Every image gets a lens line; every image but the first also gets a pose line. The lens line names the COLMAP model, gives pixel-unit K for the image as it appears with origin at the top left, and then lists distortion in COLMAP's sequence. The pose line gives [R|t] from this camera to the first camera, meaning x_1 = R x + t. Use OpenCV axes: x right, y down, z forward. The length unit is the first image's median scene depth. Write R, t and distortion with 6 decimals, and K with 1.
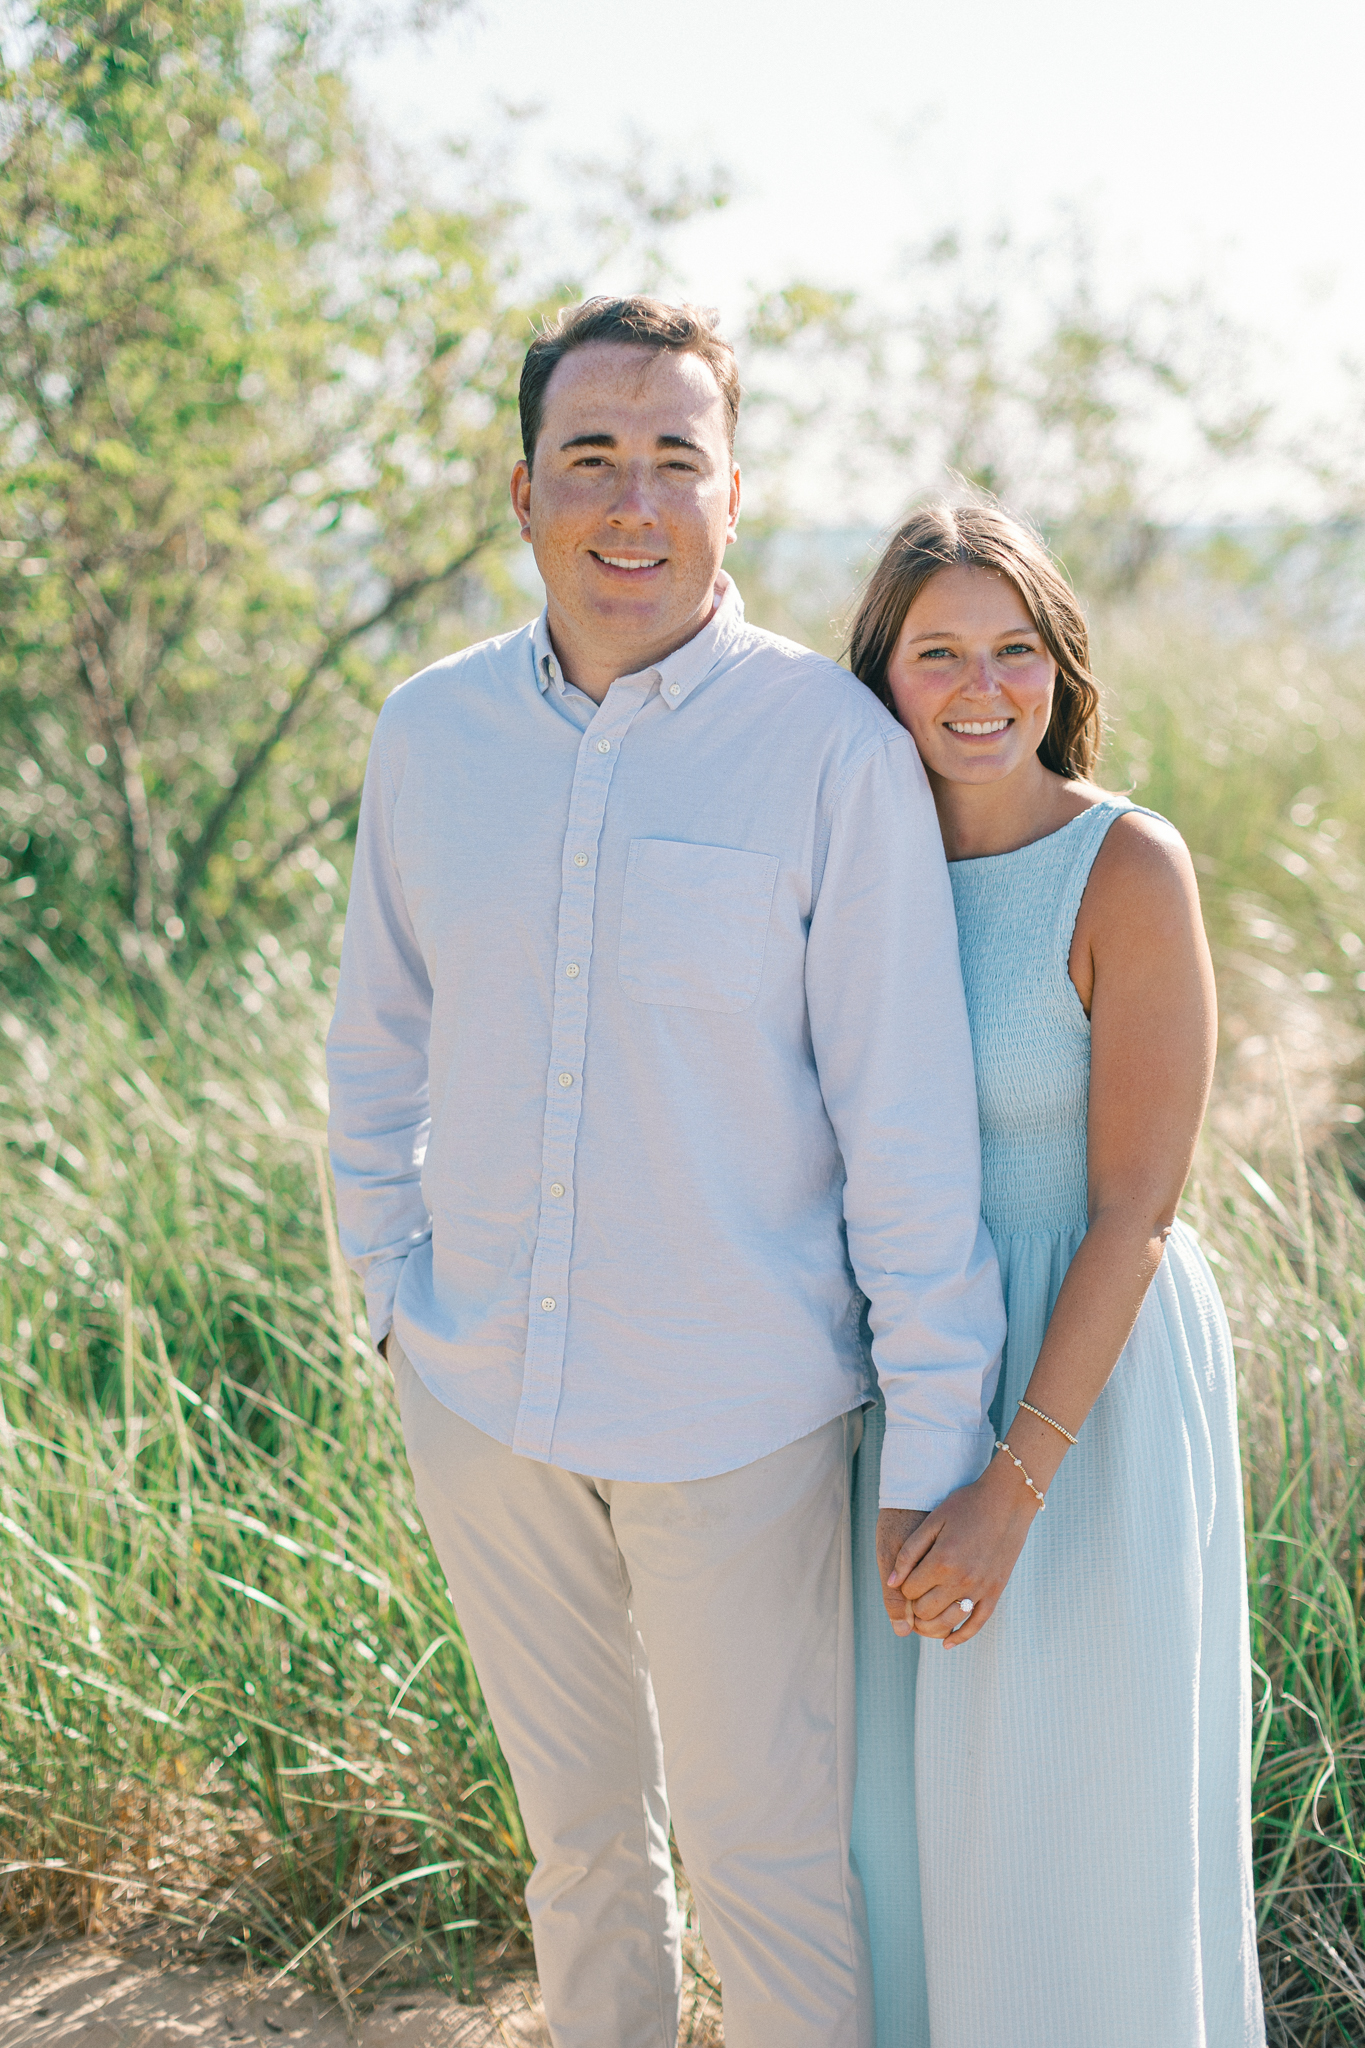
lens RADIAL K [[2576.2, 0, 682.5], [0, 2576.2, 1024.0], [0, 0, 1]] dist [-0.013804, -0.021339]
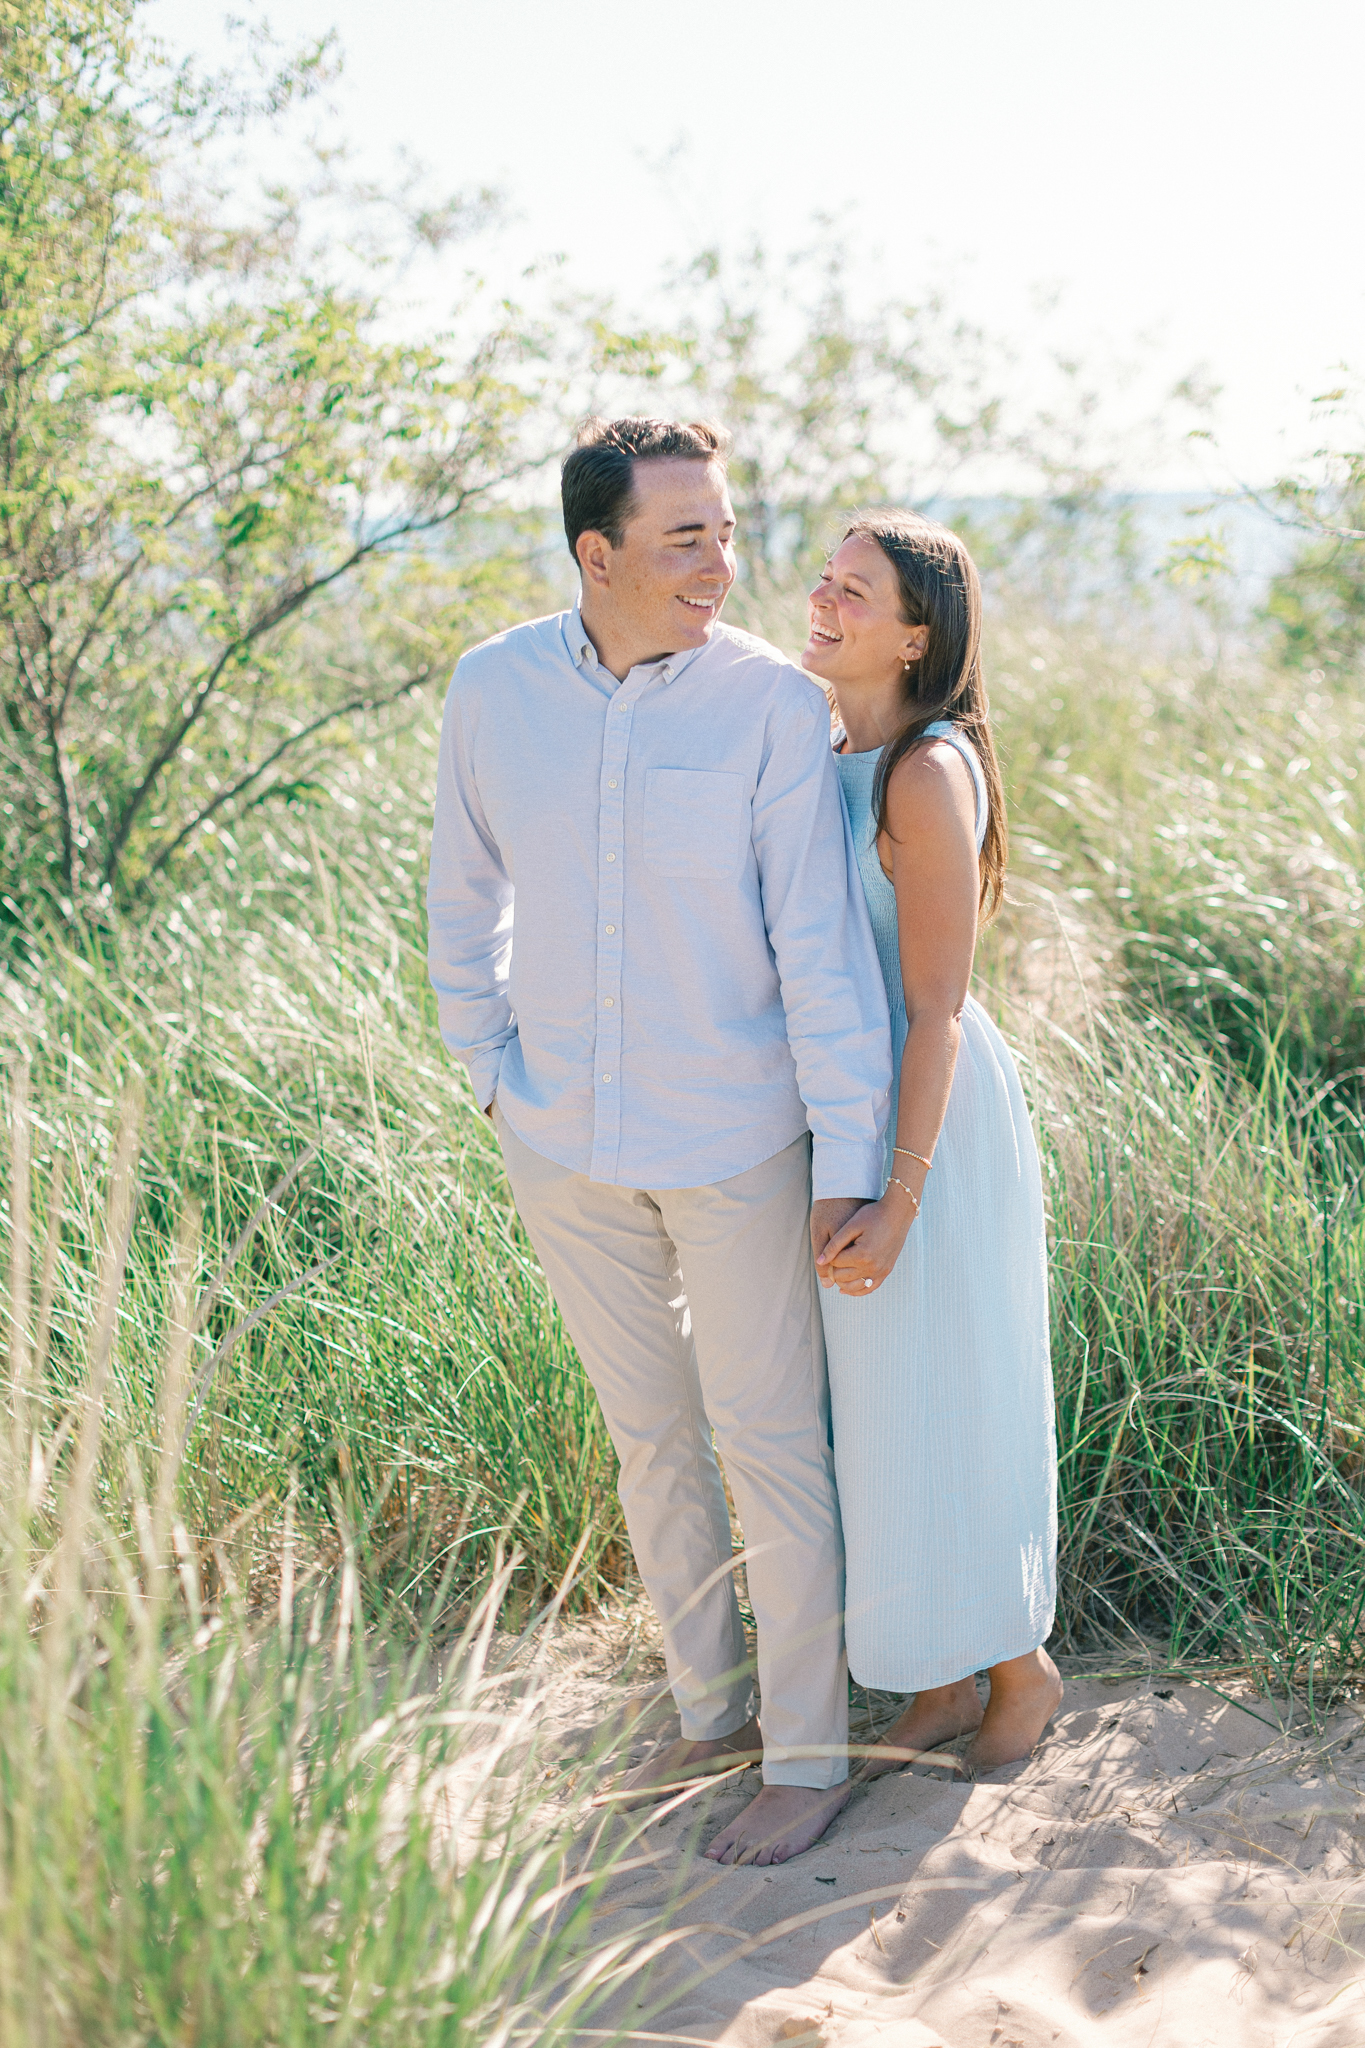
lens RADIAL K [[2576.2, 0, 682.5], [0, 2576.2, 1024.0], [0, 0, 1]] dist [-0.013804, -0.021339]
pose [[0.994618, -0.034239, 0.097790, -0.052255], [0.033717, 0.999407, 0.006983, 0.023121], [-0.097971, -0.003649, 0.995183, -0.170479]]
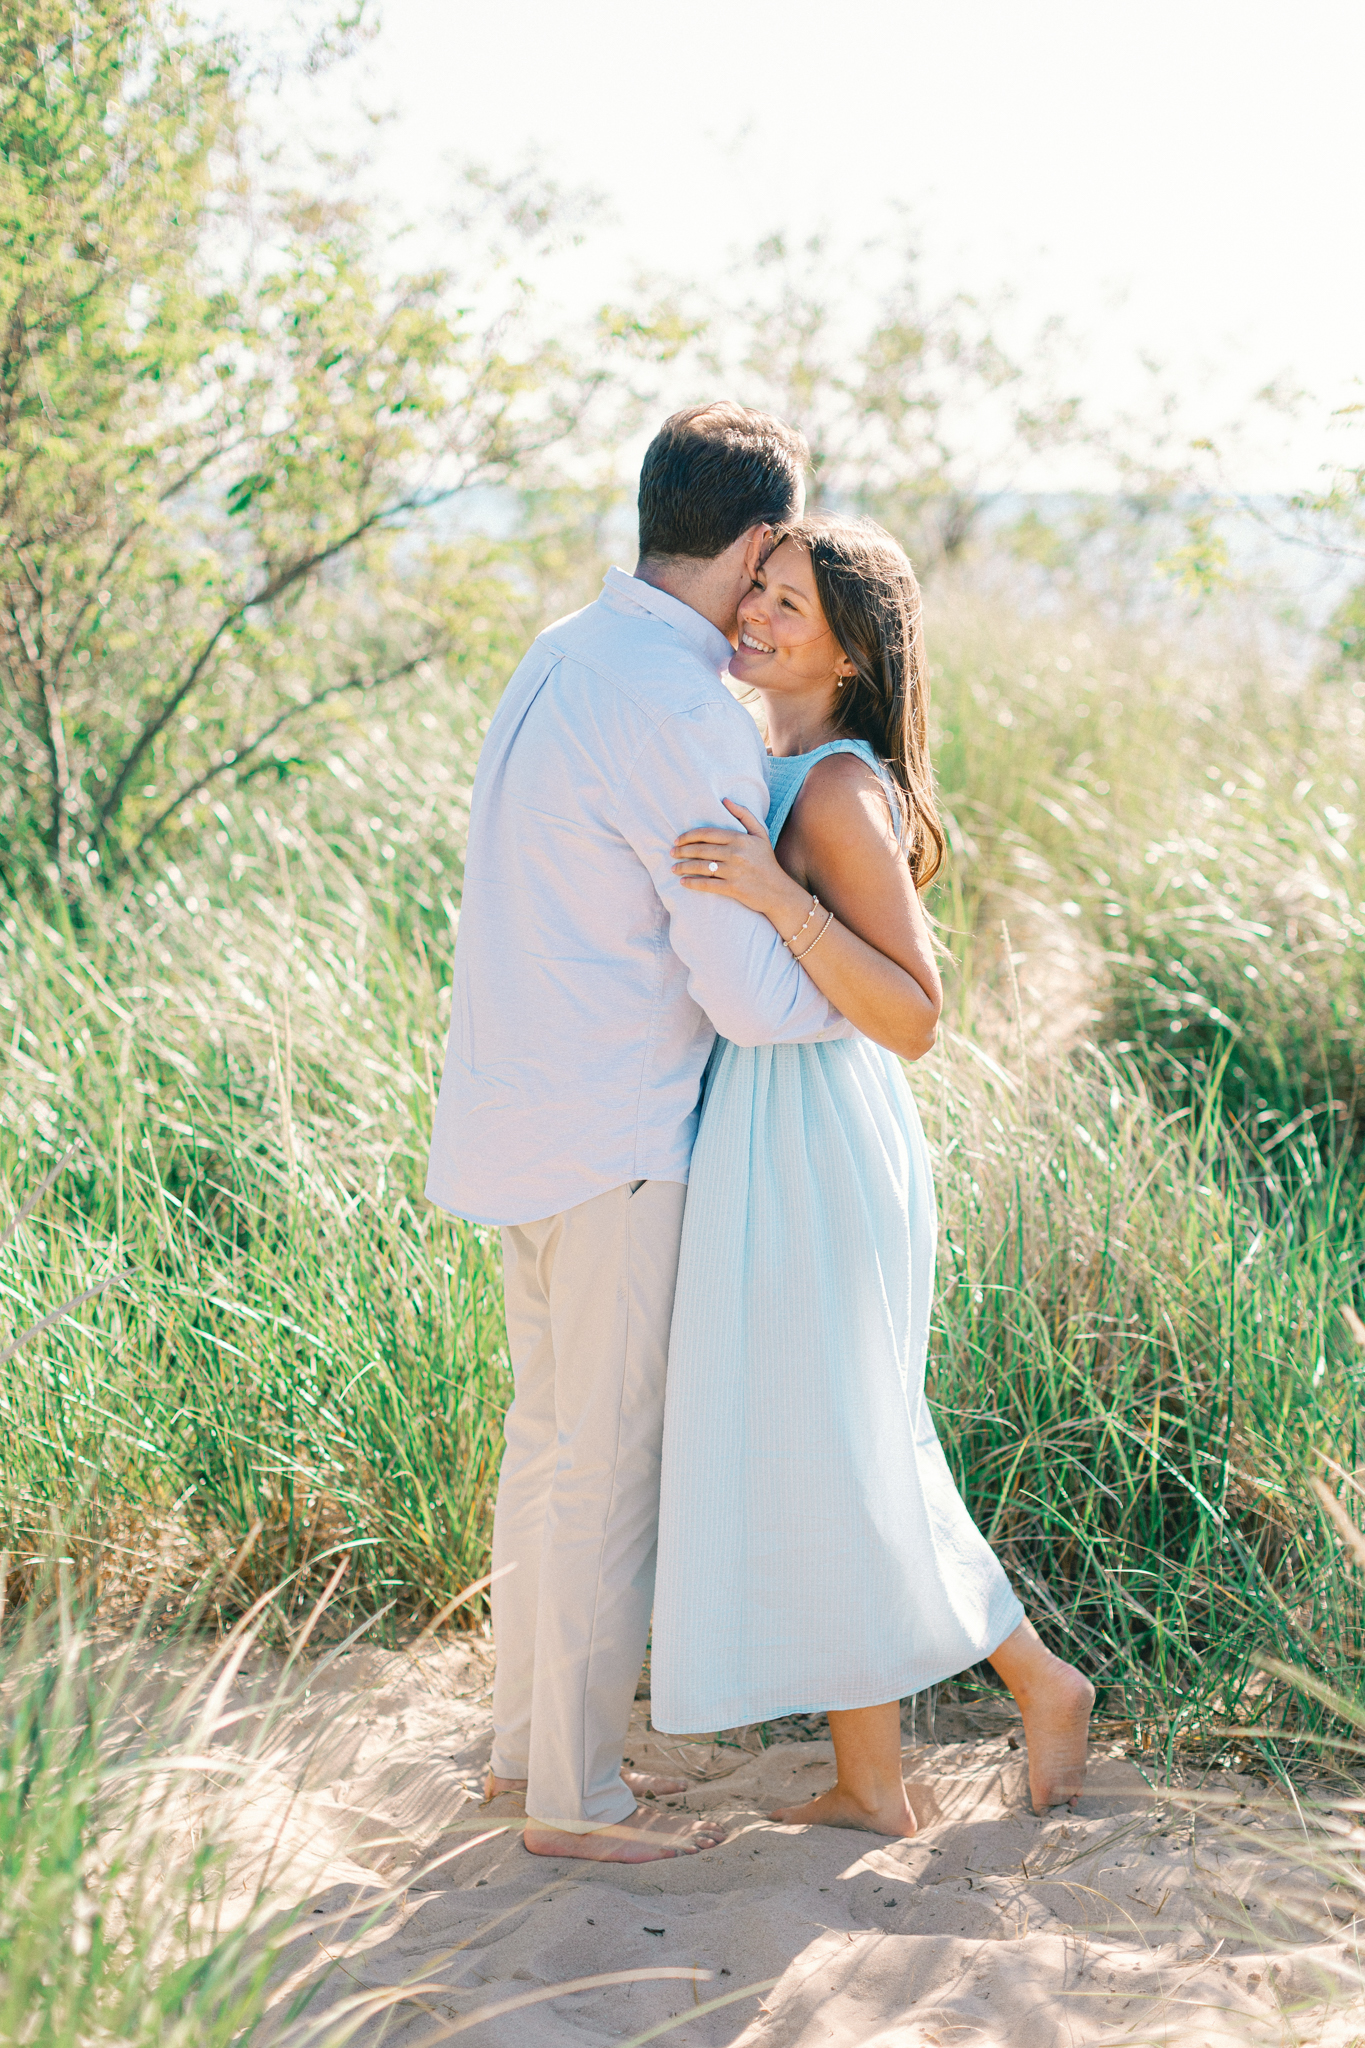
lens RADIAL K [[2576.2, 0, 682.5], [0, 2576.2, 1024.0], [0, 0, 1]] dist [-0.013804, -0.021339]
pose [[0.997479, 0.011527, 0.070026, -0.013990], [-0.012562, 0.999818, 0.014351, 0.016503], [-0.069848, -0.015195, 0.997442, -0.157630]]
